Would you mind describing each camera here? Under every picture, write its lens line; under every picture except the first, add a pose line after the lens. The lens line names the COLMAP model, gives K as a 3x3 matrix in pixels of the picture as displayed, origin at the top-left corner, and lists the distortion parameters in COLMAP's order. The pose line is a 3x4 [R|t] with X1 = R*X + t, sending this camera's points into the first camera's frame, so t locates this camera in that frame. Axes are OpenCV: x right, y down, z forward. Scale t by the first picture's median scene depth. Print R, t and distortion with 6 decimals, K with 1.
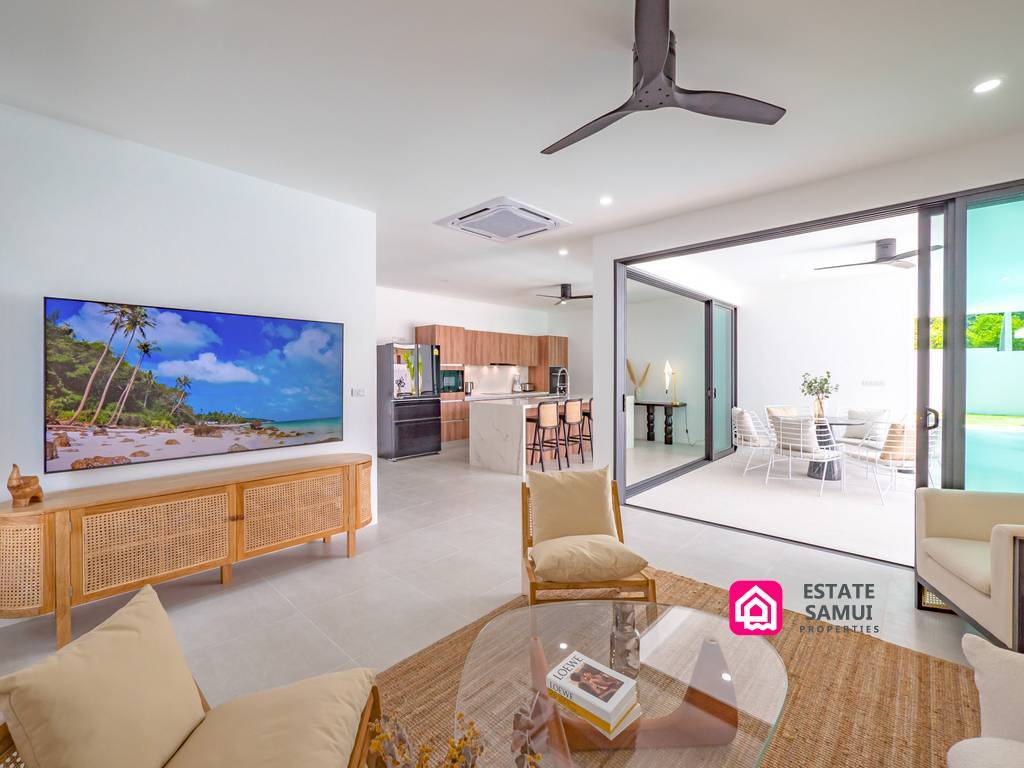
lens RADIAL K [[440.3, 0, 511.6], [0, 440.3, 374.8], [0, 0, 1]] dist [-0.000089, 0.000233]
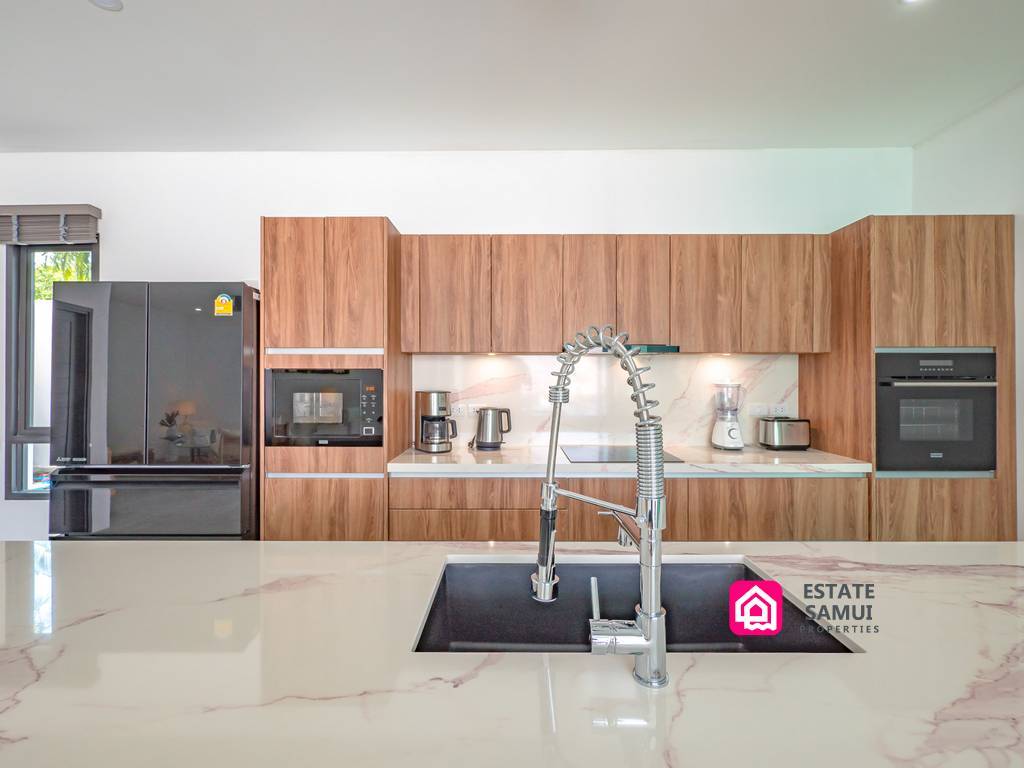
lens RADIAL K [[466.1, 0, 512.4], [0, 466.1, 373.5], [0, 0, 1]] dist [0.001133, 0.000352]
pose [[0.678037, -0.005188, -0.735009, 0.176654], [-0.005169, 0.999917, -0.011826, -0.004989], [0.735009, 0.011818, 0.677954, 0.908135]]
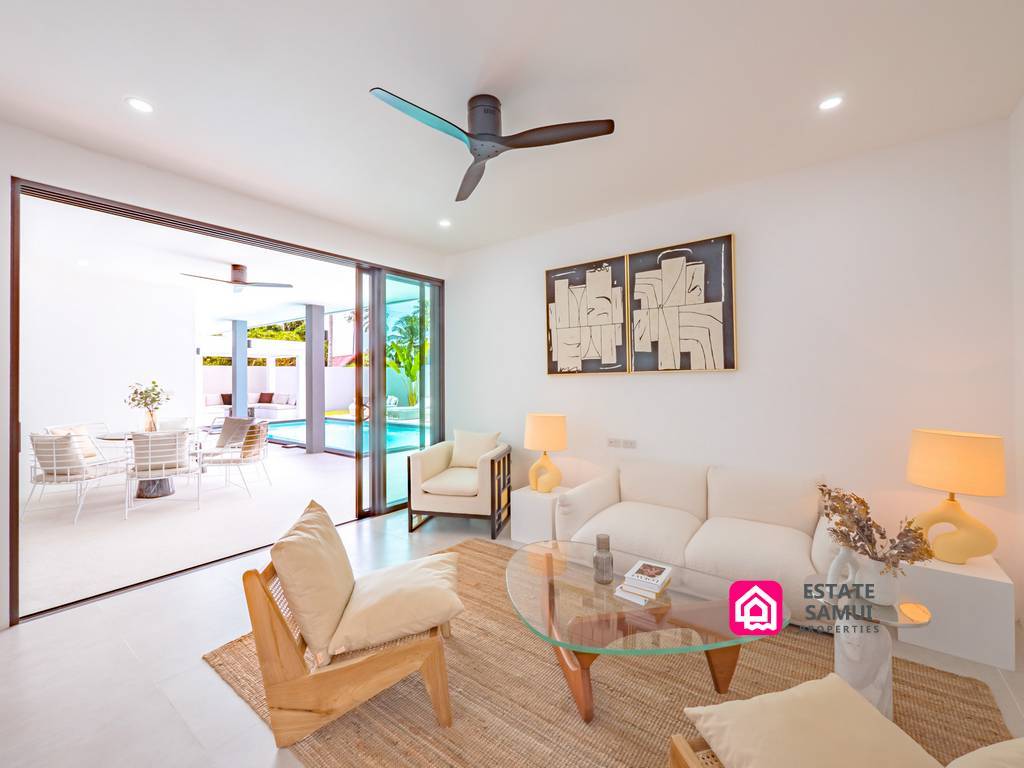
lens RADIAL K [[429.9, 0, 512.0], [0, 429.9, 384.0], [0, 0, 1]] dist [-0.000057, 0.000100]
pose [[-0.118908, -0.000299, 0.992905, -0.210270], [0.006849, 0.999976, 0.001122, 0.002398], [-0.992882, 0.006934, -0.118903, 0.272196]]
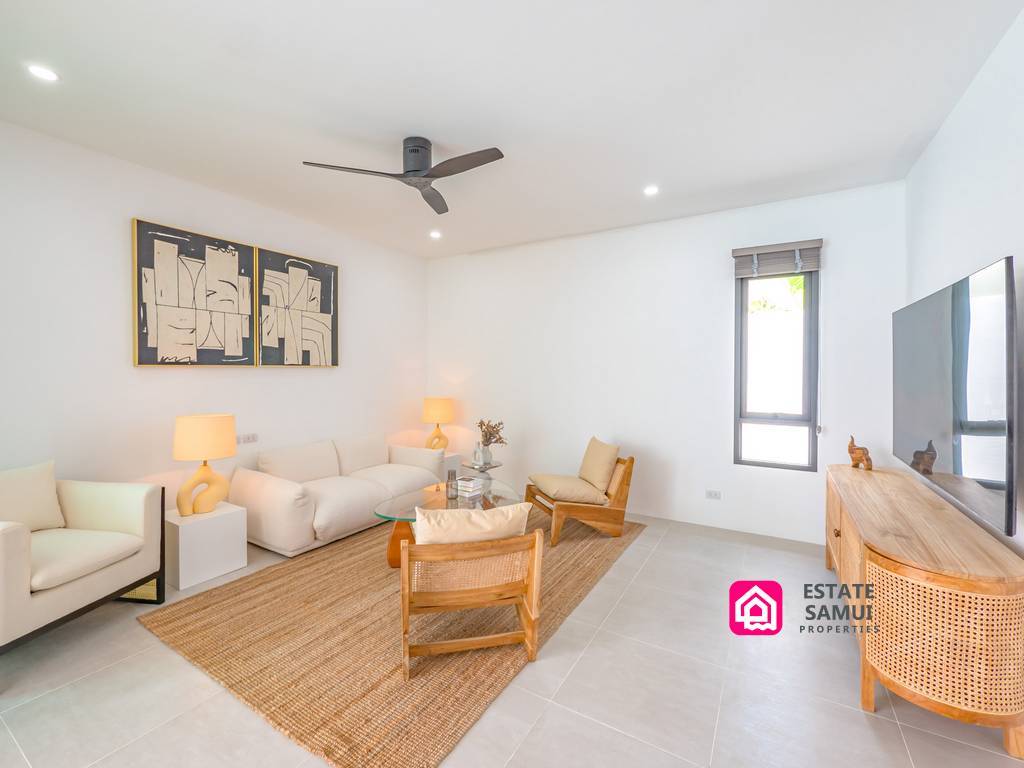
lens RADIAL K [[433.7, 0, 511.8], [0, 433.7, 375.7], [0, 0, 1]] dist [-0.002859, 0.000019]
pose [[-0.979548, 0.000751, -0.201210, 0.076785], [-0.000745, 0.999973, 0.007359, -0.002079], [0.201210, 0.007358, -0.979520, 0.623238]]
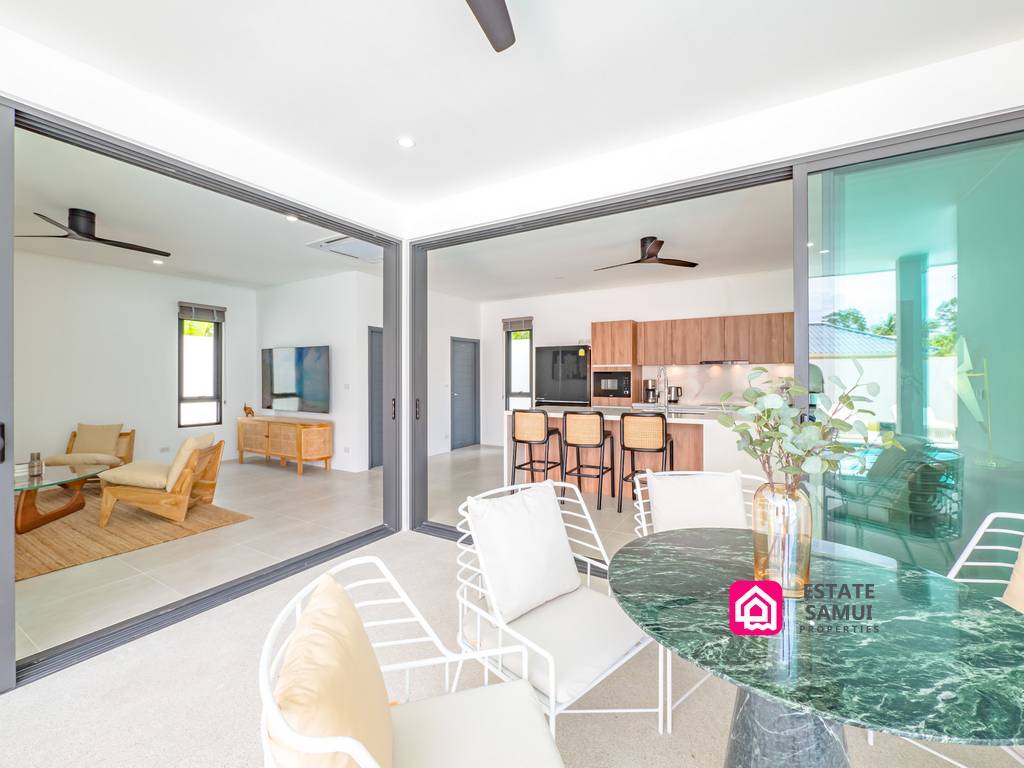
lens RADIAL K [[440.3, 0, 511.6], [0, 440.3, 374.8], [0, 0, 1]] dist [-0.000089, 0.000233]
pose [[0.207899, -0.003238, -0.978145, 0.697021], [-0.004922, 0.999978, -0.004357, 0.000394], [0.978138, 0.005721, 0.207878, 0.641503]]
